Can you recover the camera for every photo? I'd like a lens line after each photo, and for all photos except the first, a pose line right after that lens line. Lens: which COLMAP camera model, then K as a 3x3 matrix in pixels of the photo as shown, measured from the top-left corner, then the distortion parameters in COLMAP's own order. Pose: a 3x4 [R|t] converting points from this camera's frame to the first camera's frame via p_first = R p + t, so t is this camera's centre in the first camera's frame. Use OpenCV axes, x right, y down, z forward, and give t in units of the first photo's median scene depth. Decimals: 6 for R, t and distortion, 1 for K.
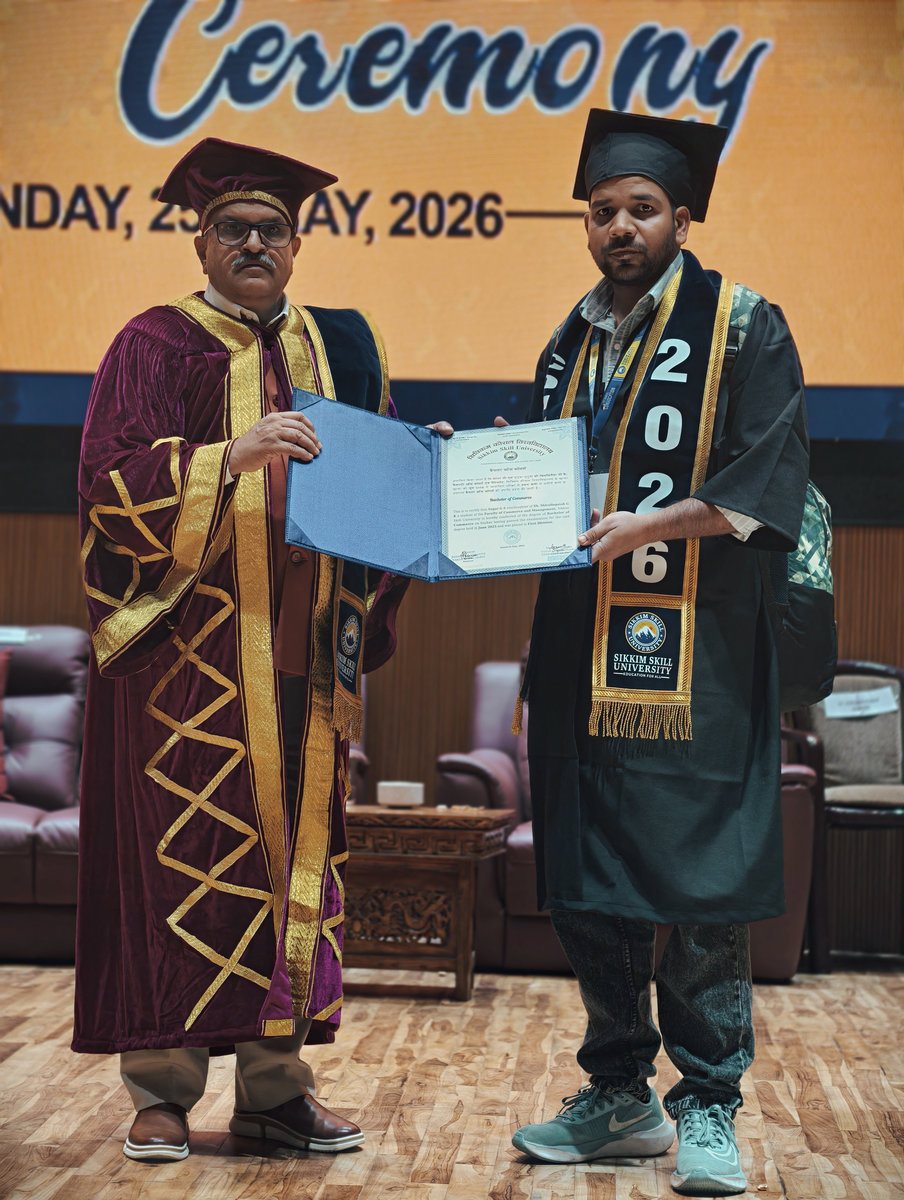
lens RADIAL K [[2955.8, 0, 439.2], [0, 2955.8, 598.9], [0, 0, 1]] dist [0.483274, -2.727189]
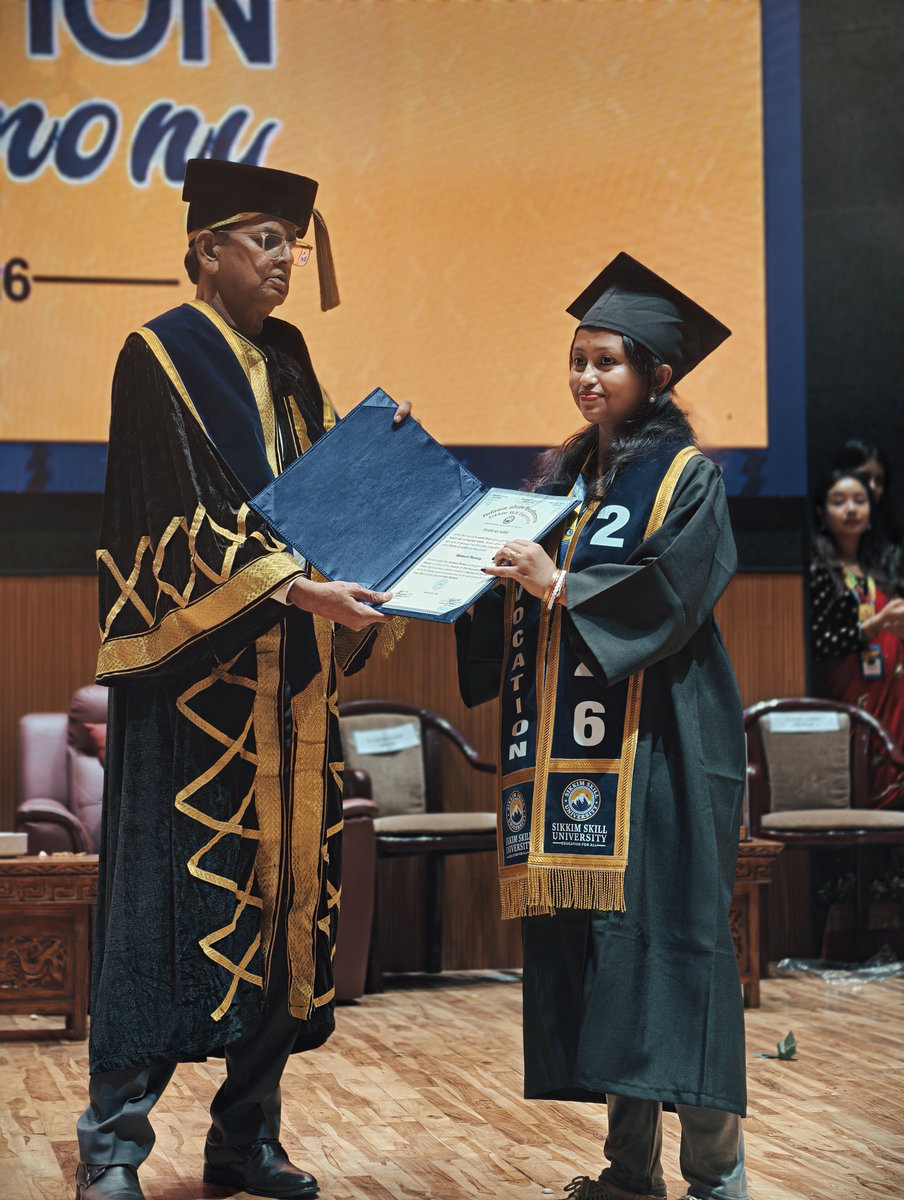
lens RADIAL K [[2955.8, 0, 439.2], [0, 2955.8, 598.9], [0, 0, 1]] dist [0.483274, -2.727189]
pose [[0.965578, -0.023146, 0.259080, -0.124057], [0.027393, 0.999543, -0.012794, -0.001577], [-0.258666, 0.019450, 0.965771, -0.037521]]
